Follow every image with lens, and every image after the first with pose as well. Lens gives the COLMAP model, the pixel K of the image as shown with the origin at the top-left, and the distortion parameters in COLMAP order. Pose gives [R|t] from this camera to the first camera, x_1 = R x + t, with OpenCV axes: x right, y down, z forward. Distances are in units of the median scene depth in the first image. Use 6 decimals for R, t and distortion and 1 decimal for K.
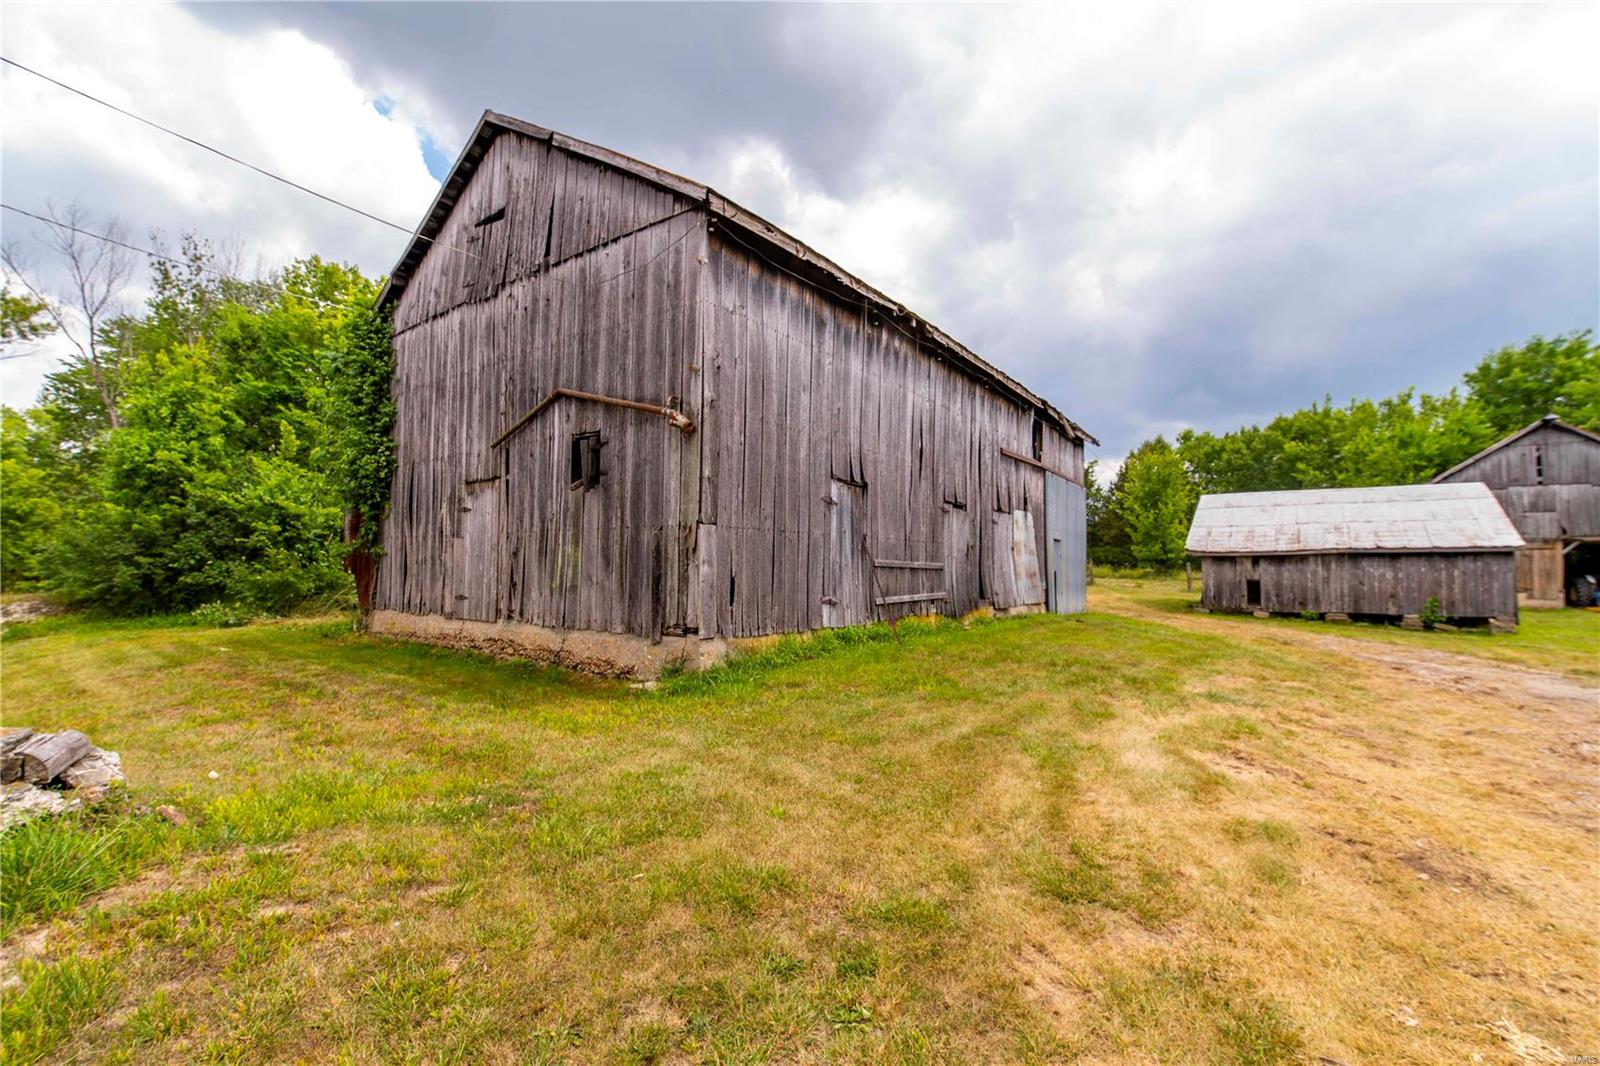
lens RADIAL K [[684.7, 0, 797.4], [0, 684.7, 536.4], [0, 0, 1]] dist [-0.019597, -0.000849]
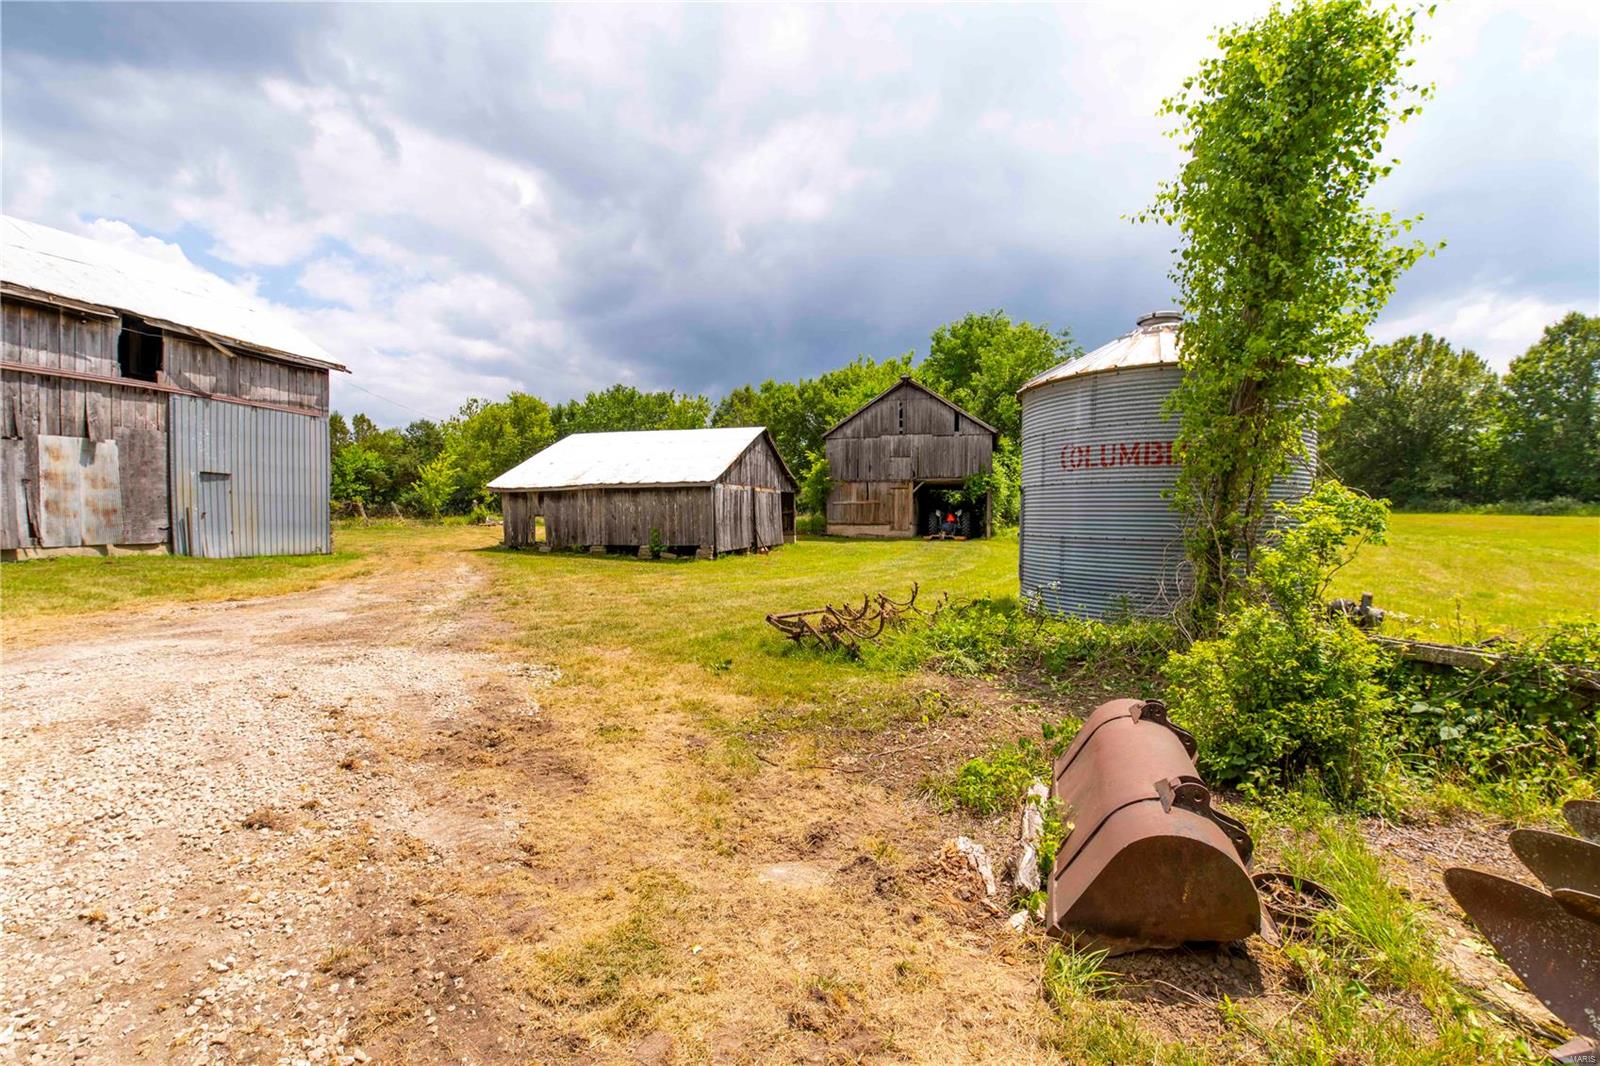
lens RADIAL K [[684.7, 0, 796.9], [0, 684.7, 527.7], [0, 0, 1]] dist [-0.019597, -0.000849]
pose [[0.929856, -0.020878, 0.367331, 0.639730], [-0.002320, 0.998036, 0.062597, 0.016762], [-0.367917, -0.059058, 0.927981, -0.089193]]
